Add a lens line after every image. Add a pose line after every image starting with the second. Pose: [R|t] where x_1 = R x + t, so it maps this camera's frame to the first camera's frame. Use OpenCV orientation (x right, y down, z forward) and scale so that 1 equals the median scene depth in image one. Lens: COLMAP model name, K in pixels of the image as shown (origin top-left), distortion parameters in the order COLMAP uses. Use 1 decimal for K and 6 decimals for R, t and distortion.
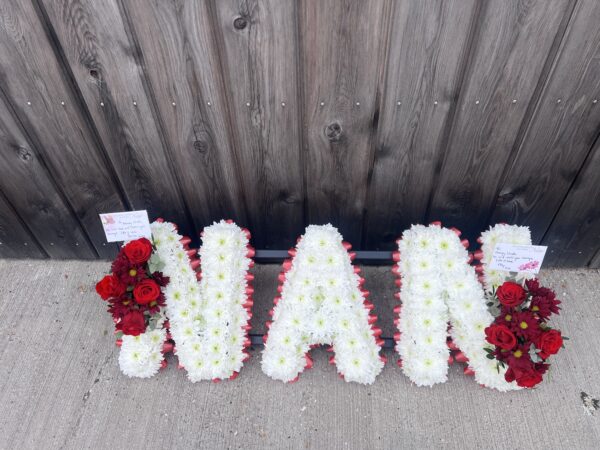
lens RADIAL K [[451.6, 0, 299.4], [0, 451.6, 227.5], [0, 0, 1]] dist [0.059566, -0.061288]
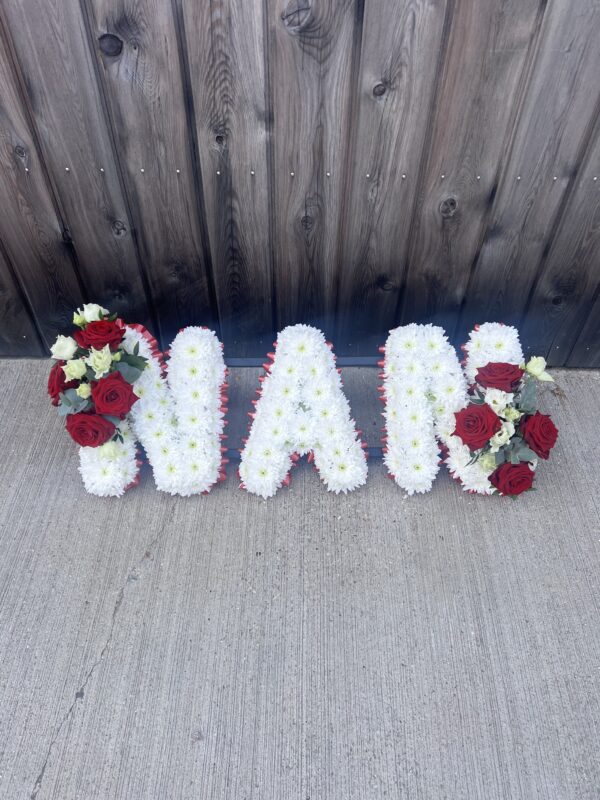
lens RADIAL K [[602.1, 0, 296.7], [0, 602.1, 407.5], [0, 0, 1]] dist [0.059566, -0.061288]
pose [[0.998582, 0.008769, 0.052516, -0.311827], [-0.008797, 0.999961, 0.000308, 0.220153], [-0.052512, -0.000770, 0.998620, -0.296825]]
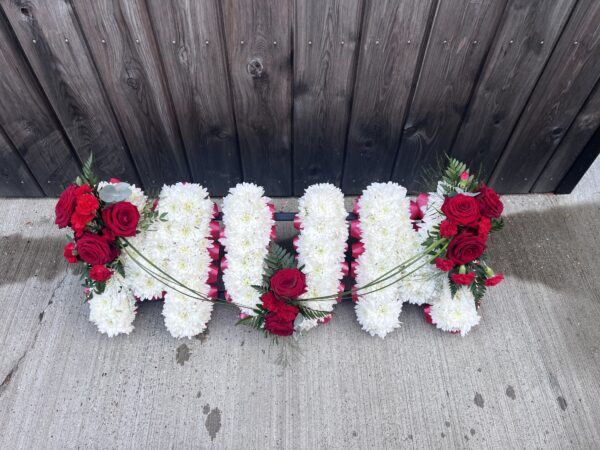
lens RADIAL K [[451.6, 0, 302.7], [0, 451.6, 229.3], [0, 0, 1]] dist [0.059566, -0.061288]
pose [[0.995717, -0.028219, 0.088036, 0.079850], [0.019570, 0.995032, 0.097613, 0.070304], [-0.090354, -0.095472, 0.991323, -0.150609]]
